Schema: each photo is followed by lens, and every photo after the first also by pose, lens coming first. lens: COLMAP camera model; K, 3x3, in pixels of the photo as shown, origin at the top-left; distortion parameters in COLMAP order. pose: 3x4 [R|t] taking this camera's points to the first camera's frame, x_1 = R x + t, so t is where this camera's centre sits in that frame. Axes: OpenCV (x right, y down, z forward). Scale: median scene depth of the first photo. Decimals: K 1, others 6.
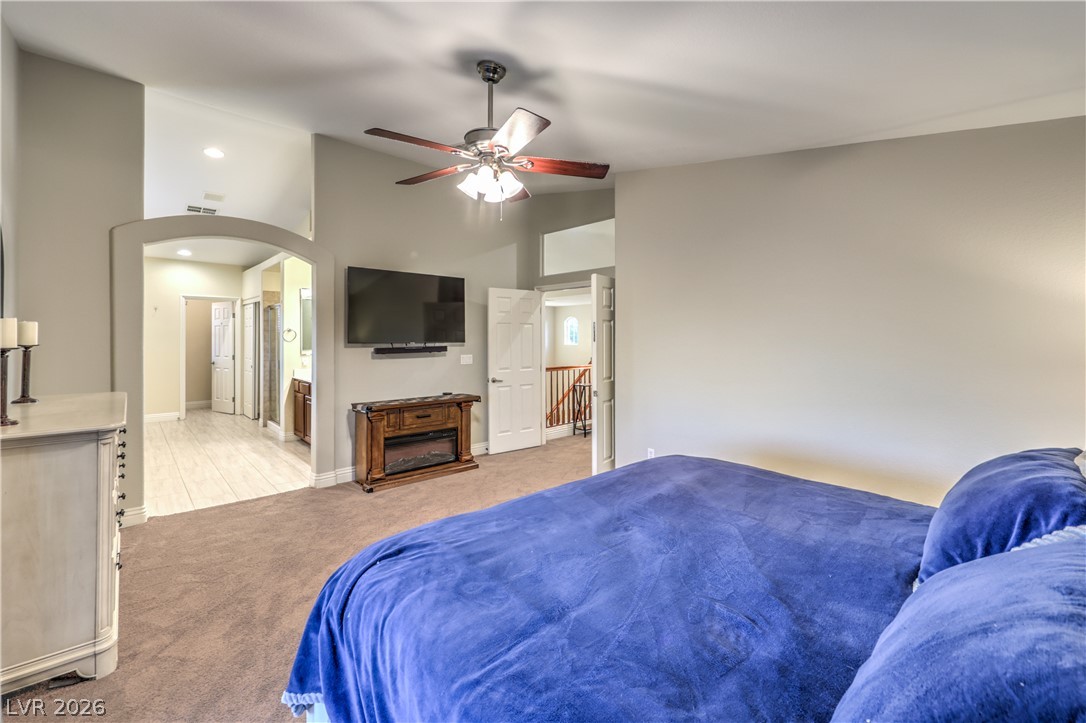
lens RADIAL K [[446.6, 0, 548.9], [0, 446.6, 338.2], [0, 0, 1]] dist [0.002759, -0.000431]
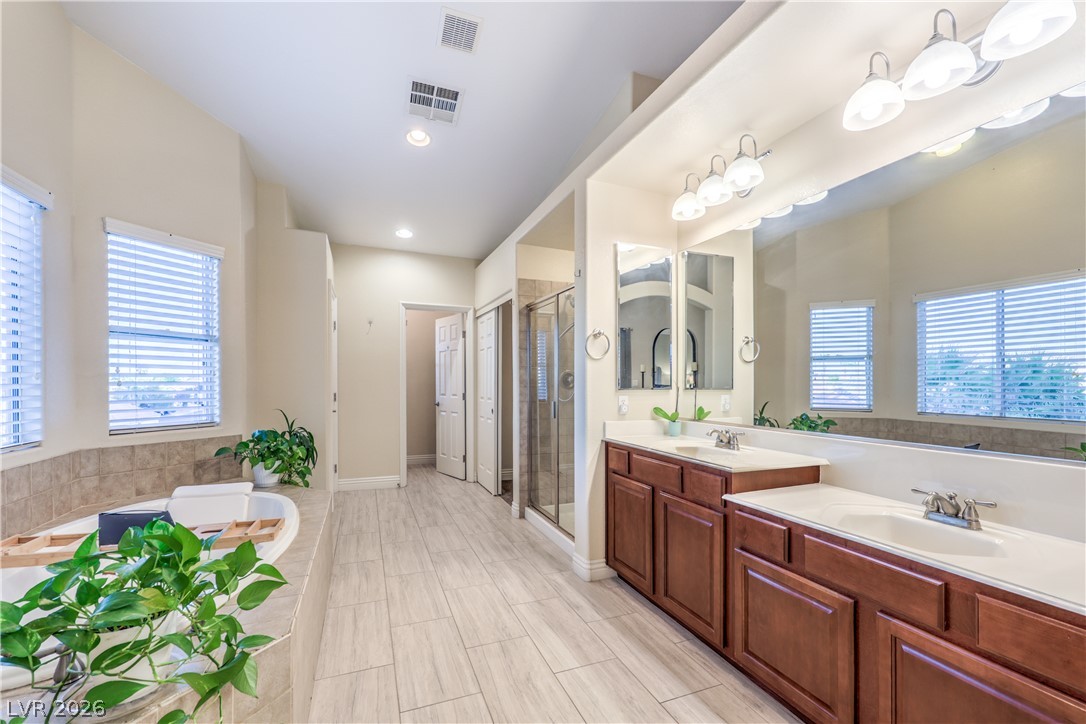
lens RADIAL K [[446.6, 0, 549.7], [0, 446.6, 380.6], [0, 0, 1]] dist [0.002759, -0.000431]
pose [[0.934489, -0.005652, -0.355947, -0.358802], [0.005000, 0.999984, -0.002752, 0.022699], [0.355957, 0.000791, 0.934502, 0.432923]]
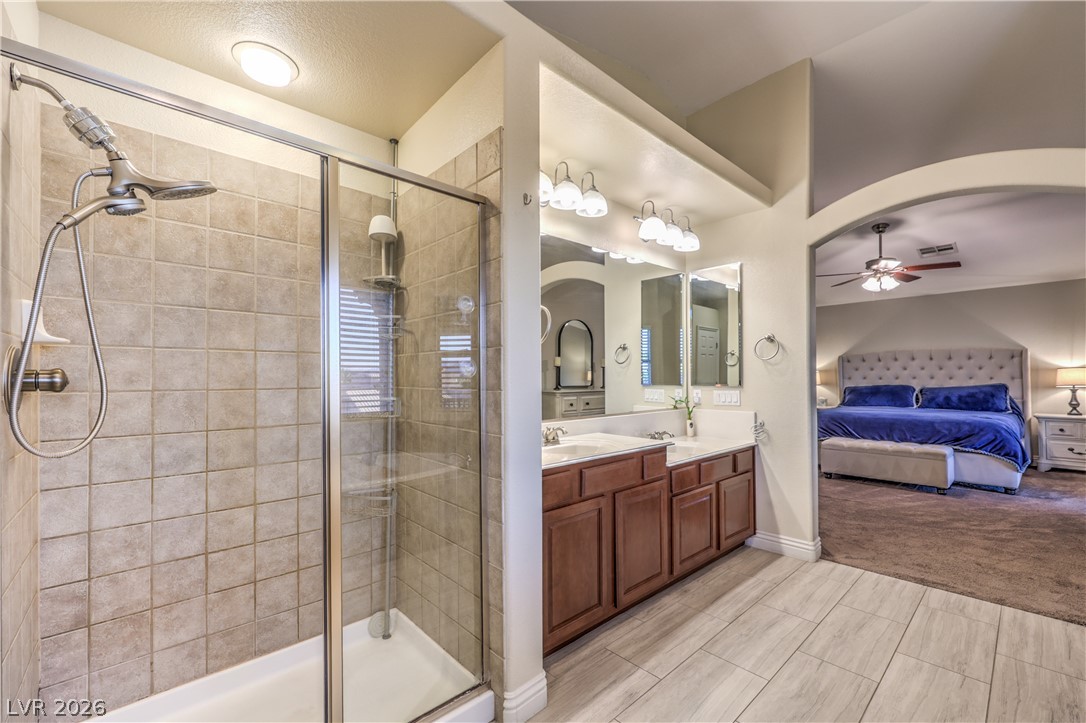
lens RADIAL K [[446.6, 0, 545.0], [0, 446.6, 368.3], [0, 0, 1]] dist [0.002759, -0.000431]
pose [[0.021168, 0.010392, 0.999722, -0.717368], [0.006201, 0.999925, -0.010525, 0.016903], [-0.999757, 0.006422, 0.021102, 0.807708]]
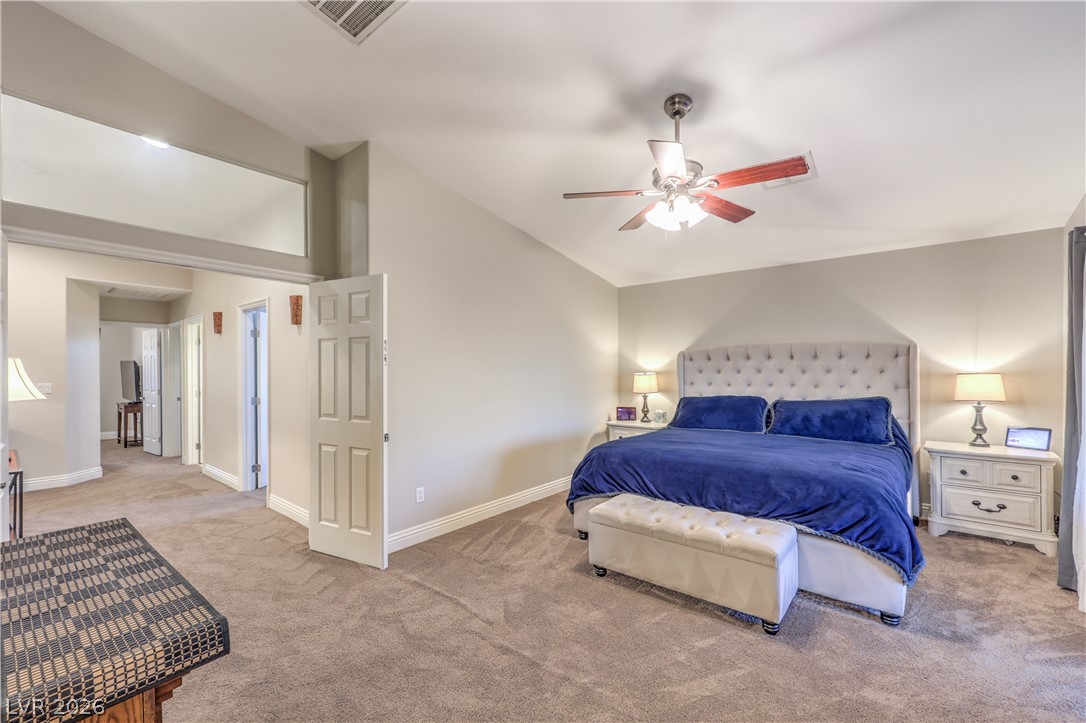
lens RADIAL K [[446.6, 0, 543.8], [0, 446.6, 366.9], [0, 0, 1]] dist [0.002759, -0.000431]
pose [[-0.119848, -0.001543, 0.992791, -0.625612], [0.003041, 0.999994, 0.001922, 0.013500], [-0.992788, 0.003249, -0.119842, 0.716296]]
